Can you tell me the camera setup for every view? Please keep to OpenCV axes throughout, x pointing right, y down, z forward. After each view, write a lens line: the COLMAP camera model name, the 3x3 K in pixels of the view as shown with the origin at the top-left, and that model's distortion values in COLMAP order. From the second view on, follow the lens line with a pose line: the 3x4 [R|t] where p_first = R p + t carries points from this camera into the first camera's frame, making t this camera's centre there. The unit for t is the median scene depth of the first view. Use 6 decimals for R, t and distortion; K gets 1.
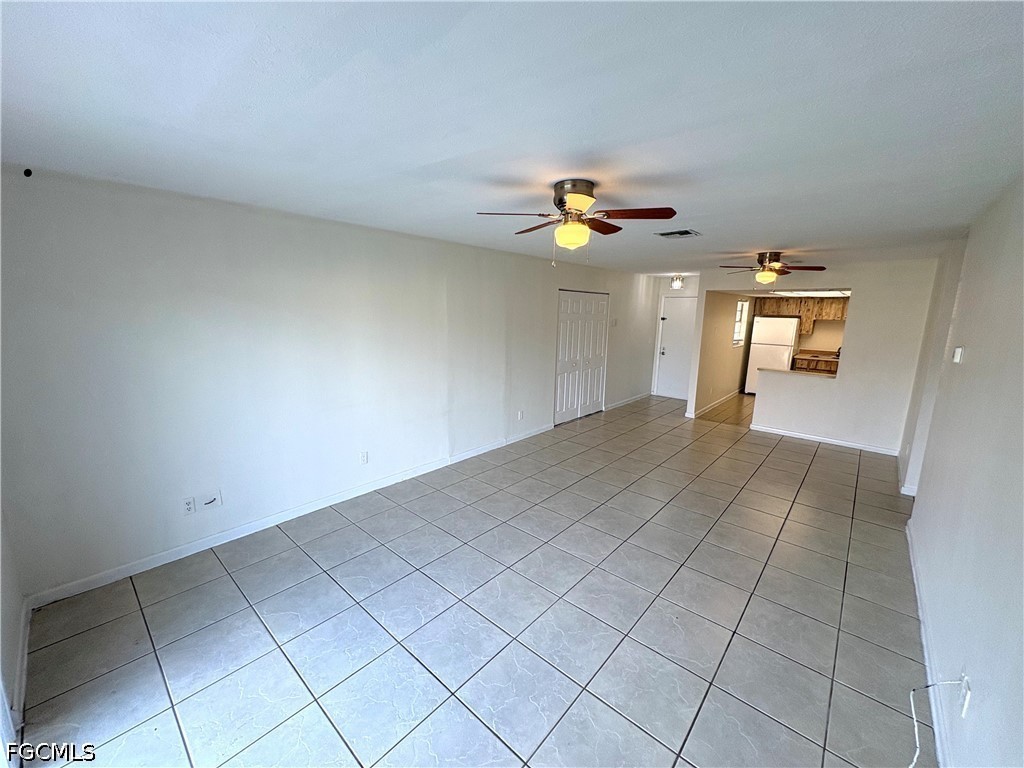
lens RADIAL K [[405.3, 0, 505.8], [0, 405.3, 386.9], [0, 0, 1]] dist [-0.001884, -0.000090]
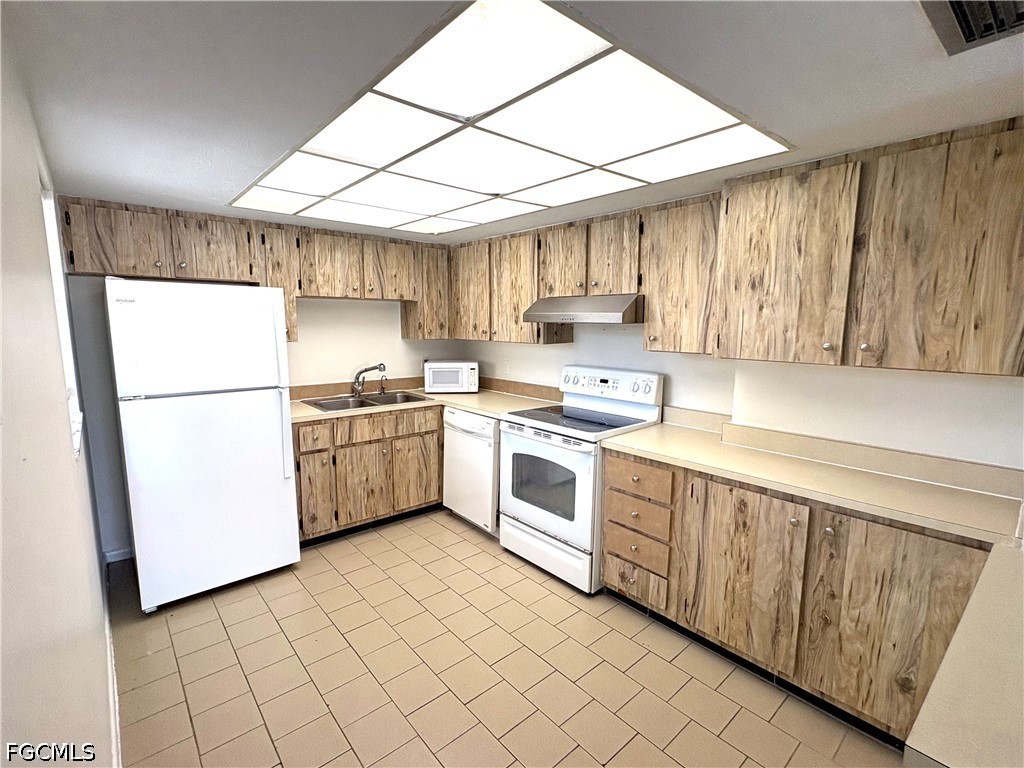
lens RADIAL K [[475.3, 0, 515.4], [0, 475.3, 384.3], [0, 0, 1]] dist [-0.000534, -0.000650]
pose [[0.118813, -0.151785, 0.981247, 0.389766], [0.182926, 0.974677, 0.128619, -0.111749], [-0.975921, 0.164214, 0.143570, 0.770667]]
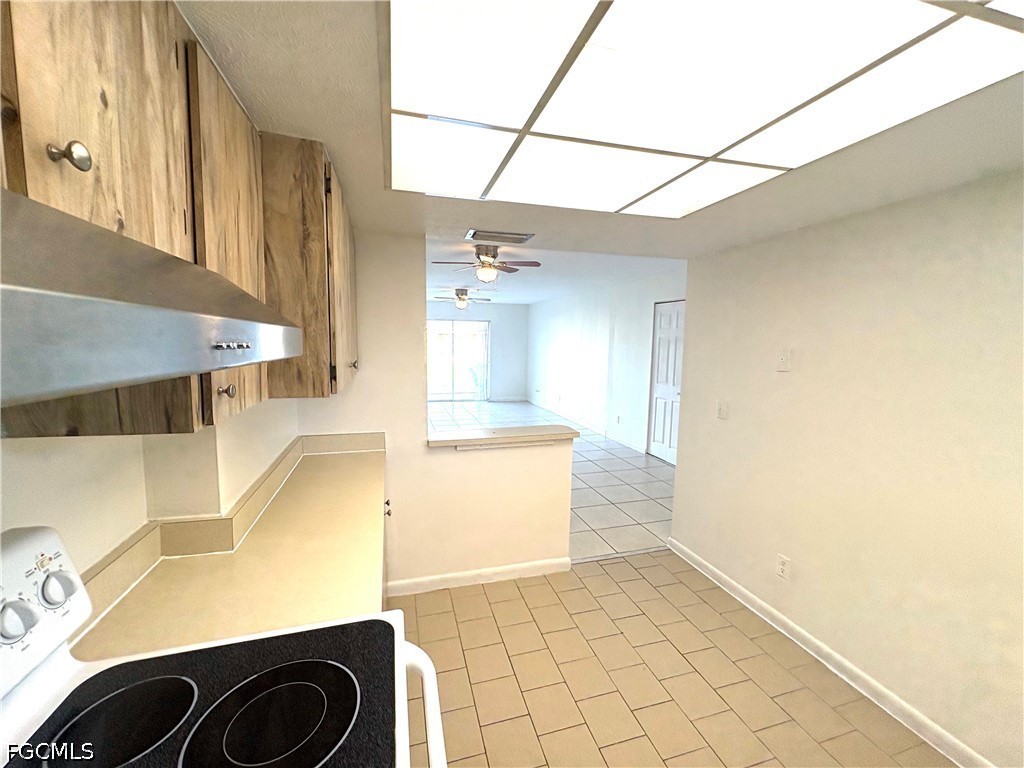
lens RADIAL K [[405.3, 0, 512.6], [0, 405.3, 385.0], [0, 0, 1]] dist [-0.001884, -0.000090]
pose [[-0.535100, 0.062726, -0.842457, 0.753676], [-0.184255, 0.964565, 0.188851, -0.119321], [0.824450, 0.256281, -0.504581, 0.835296]]
